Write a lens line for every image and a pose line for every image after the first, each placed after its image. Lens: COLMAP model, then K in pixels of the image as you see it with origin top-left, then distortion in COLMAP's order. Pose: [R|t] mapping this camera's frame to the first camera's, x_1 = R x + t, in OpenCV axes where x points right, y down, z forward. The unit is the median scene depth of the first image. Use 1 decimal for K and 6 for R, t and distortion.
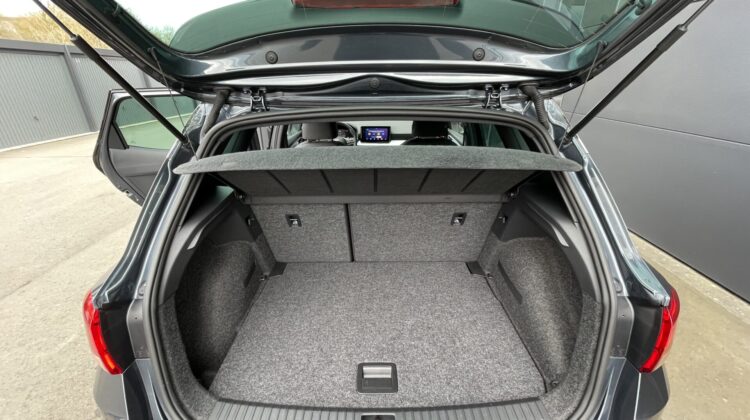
lens RADIAL K [[316.8, 0, 375.0], [0, 316.8, 210.0], [0, 0, 1]] dist [-0.000343, -0.000206]
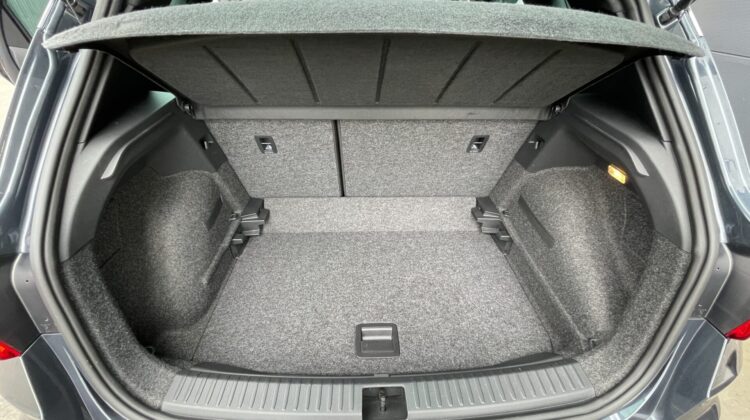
lens RADIAL K [[316.8, 0, 375.0], [0, 316.8, 210.0], [0, 0, 1]] dist [-0.000343, -0.000206]
pose [[0.998871, -0.003107, 0.047400, -0.038866], [-0.006384, 0.980025, 0.198774, 0.043018], [-0.047070, -0.198852, 0.978898, 0.254745]]
